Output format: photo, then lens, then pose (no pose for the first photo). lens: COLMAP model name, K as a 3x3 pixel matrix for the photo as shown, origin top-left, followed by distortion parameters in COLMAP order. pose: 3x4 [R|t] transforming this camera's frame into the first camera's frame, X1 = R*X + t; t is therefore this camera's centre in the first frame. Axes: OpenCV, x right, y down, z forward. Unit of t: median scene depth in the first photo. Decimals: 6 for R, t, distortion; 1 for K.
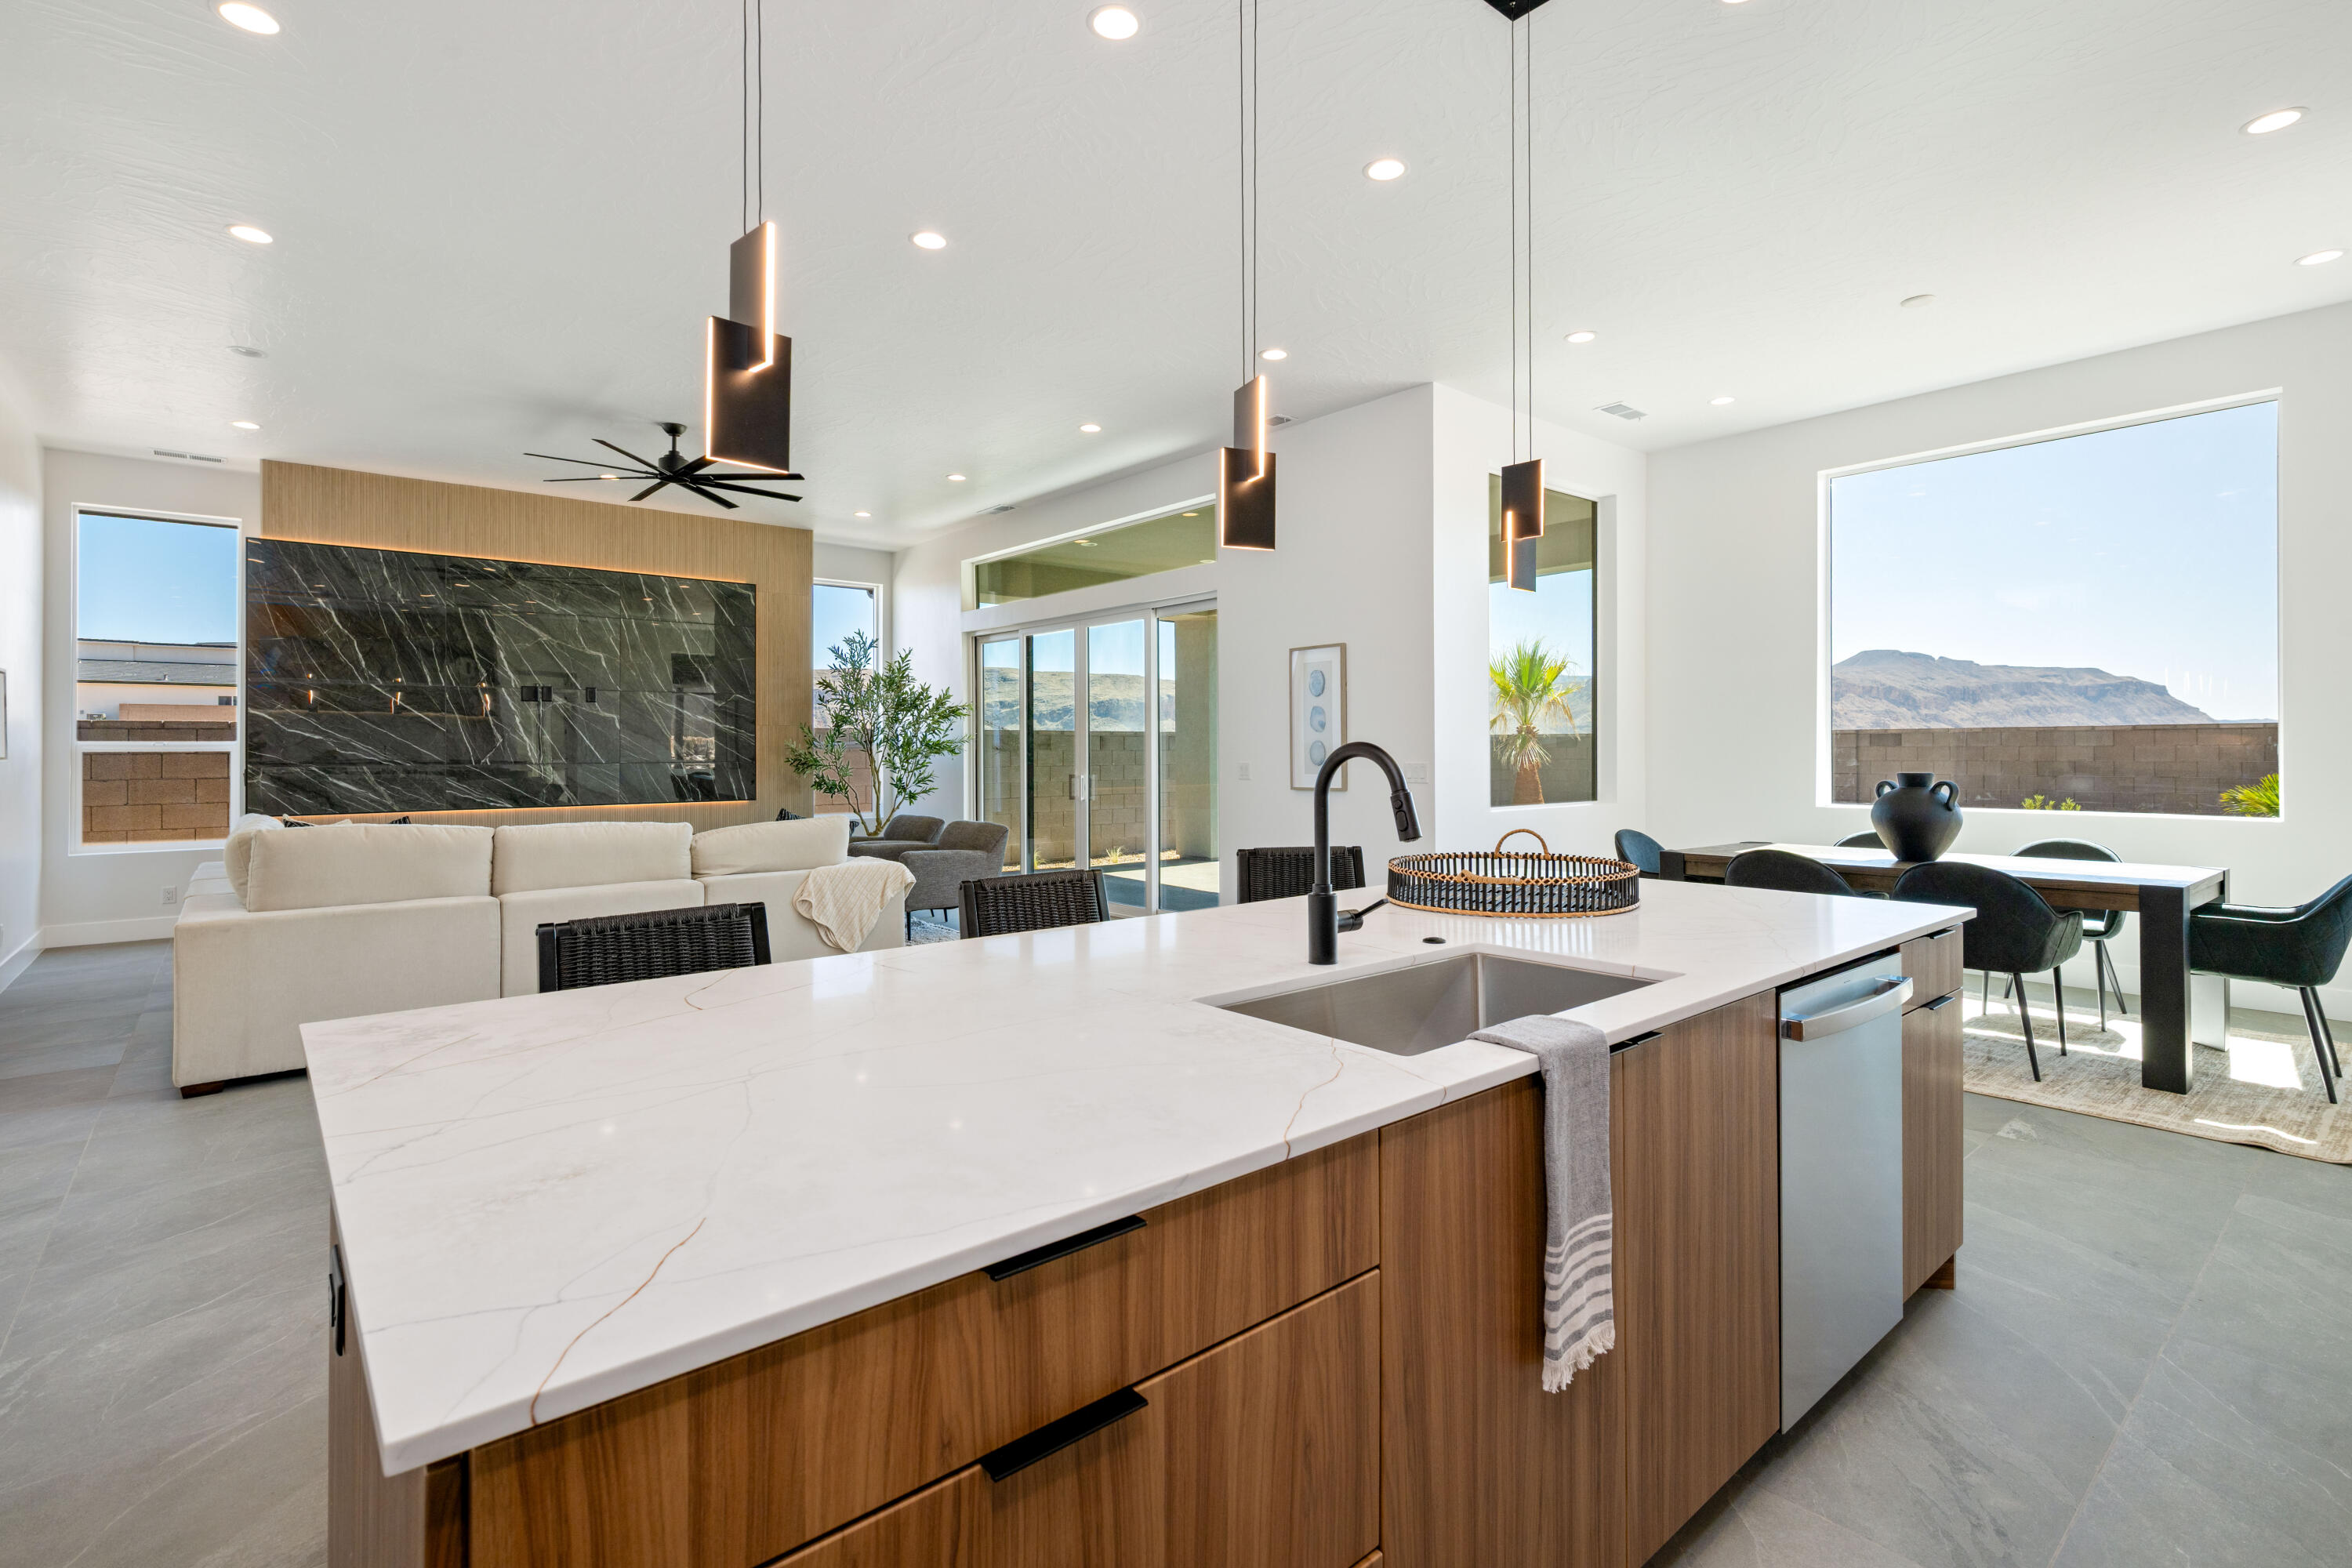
lens RADIAL K [[1095.4, 0, 1192.3], [0, 1095.4, 749.7], [0, 0, 1]] dist [0.000852, 0.000180]
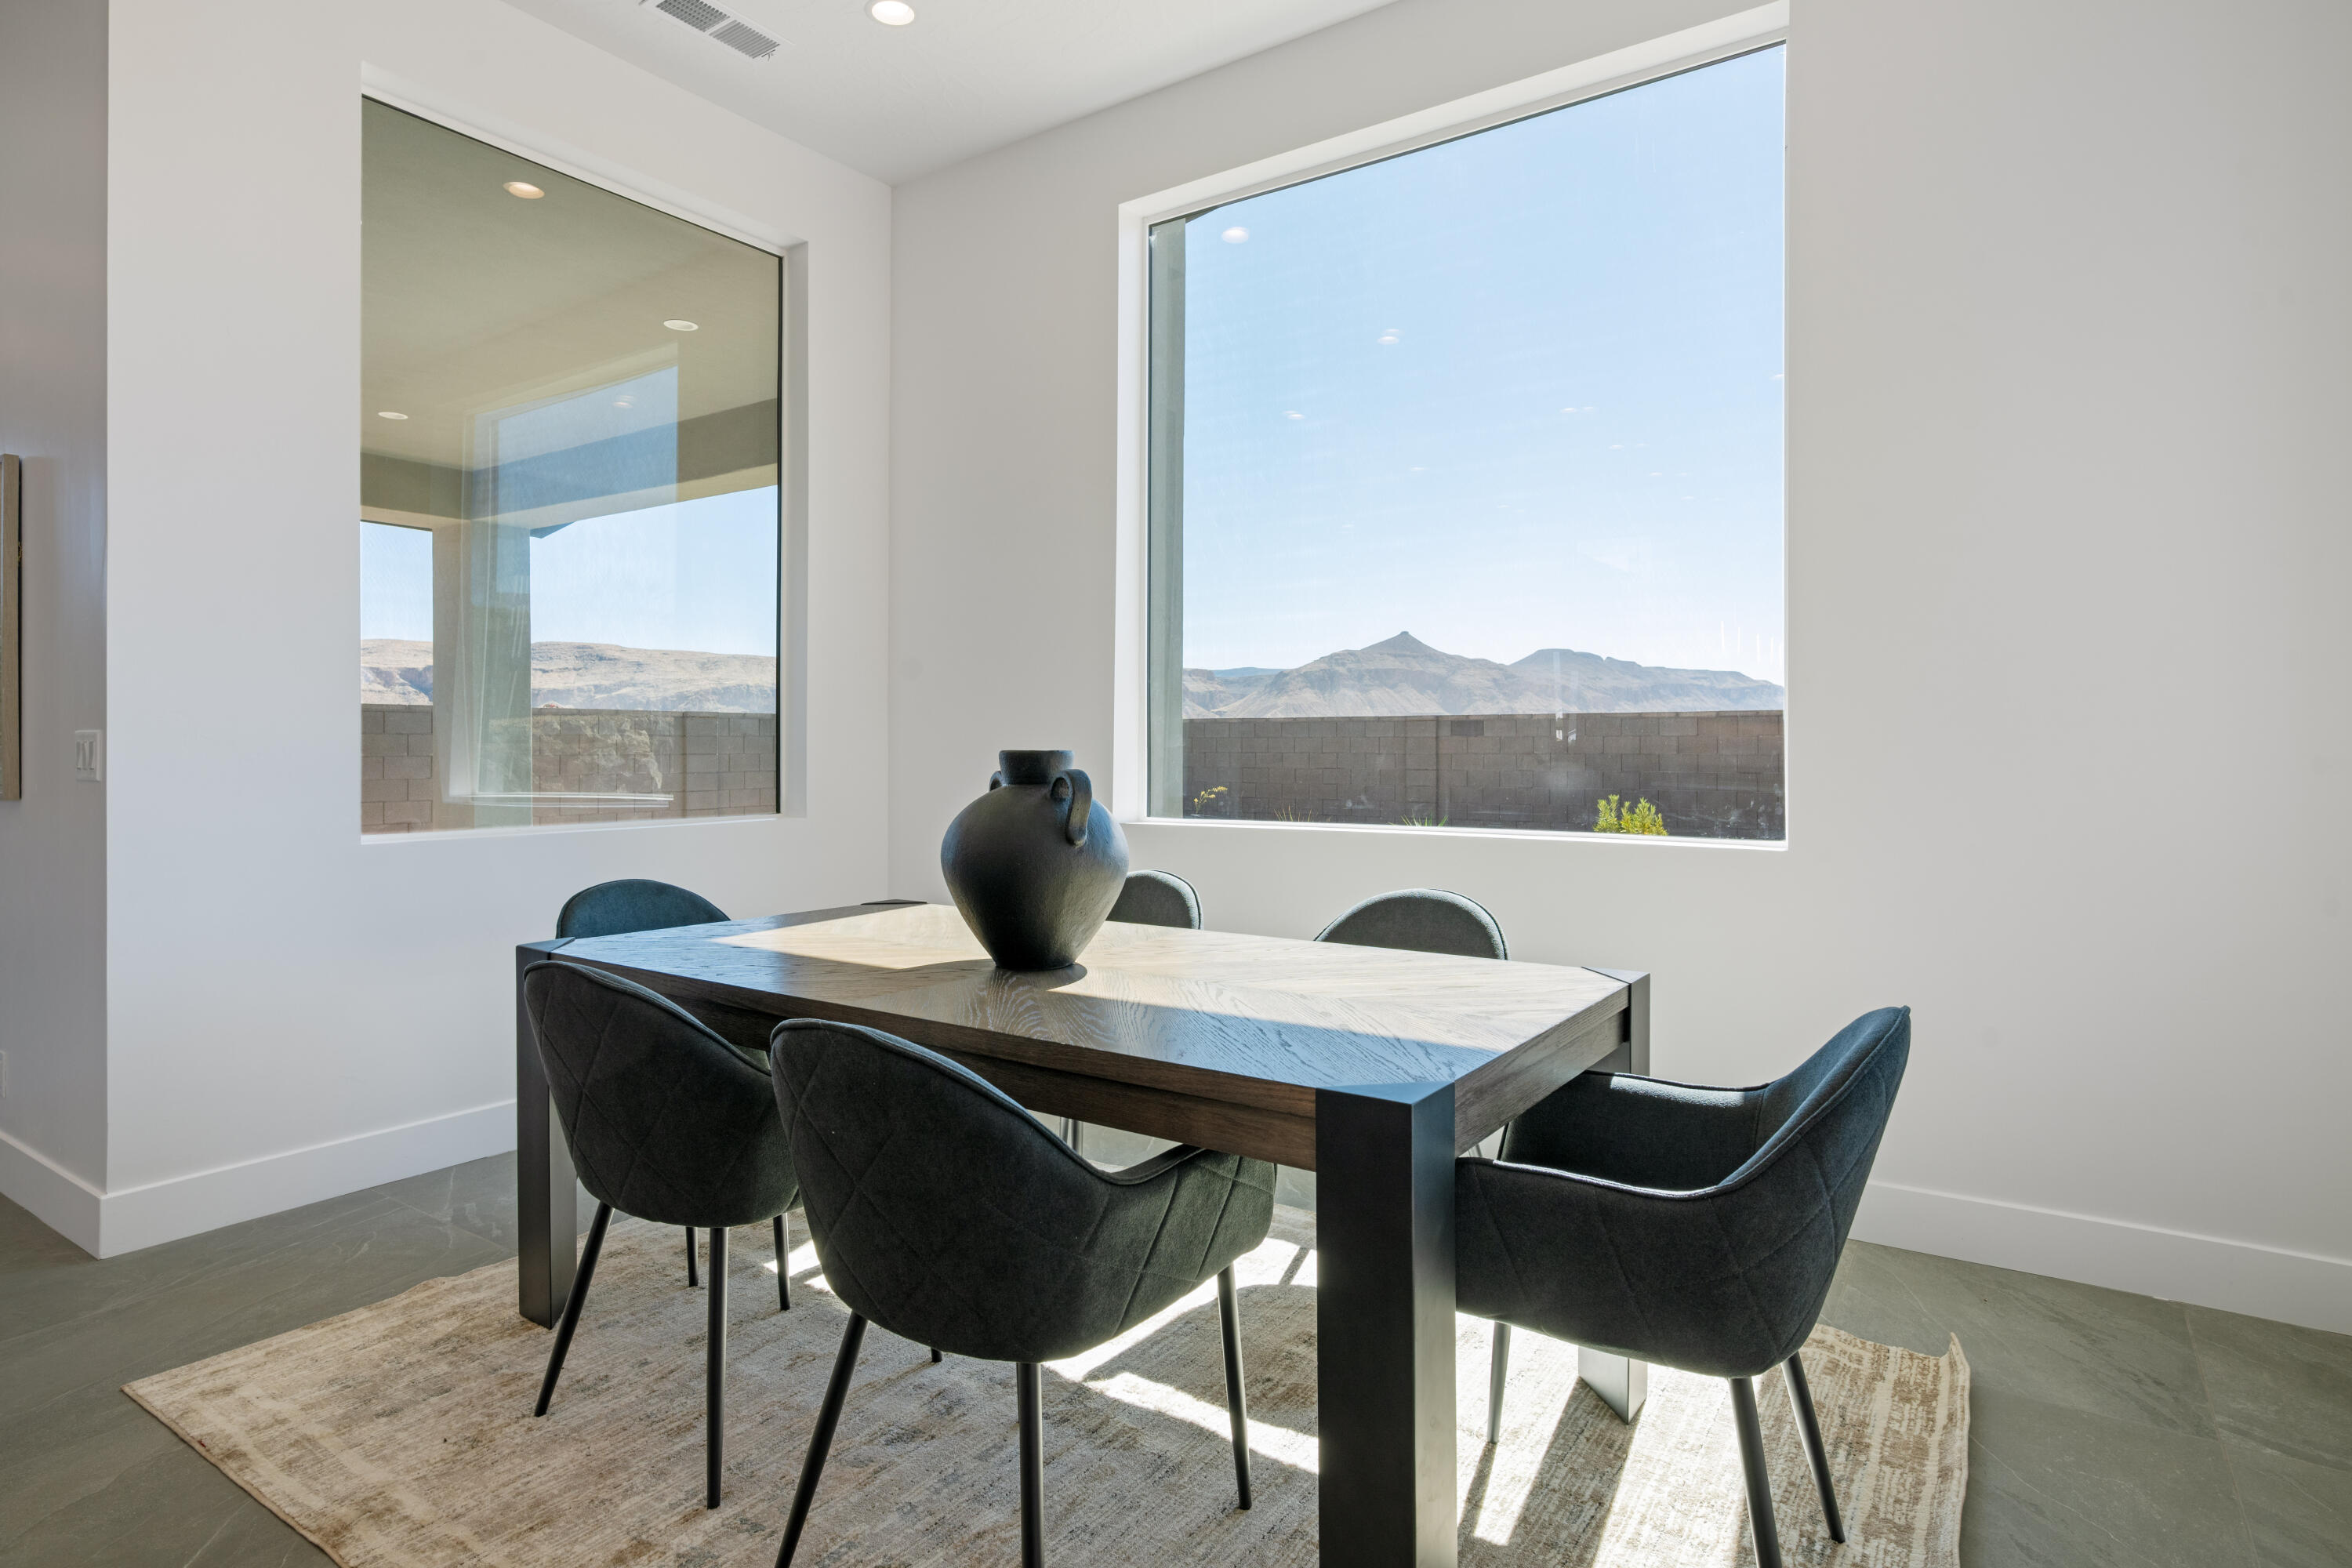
lens RADIAL K [[1240.6, 0, 1182.5], [0, 1240.6, 742.6], [0, 0, 1]] dist [0.000534, -0.000063]
pose [[0.964237, 0.005187, 0.264990, 0.622530], [-0.004313, 0.999983, -0.003879, 0.021083], [-0.265005, 0.002598, 0.964243, 0.565064]]
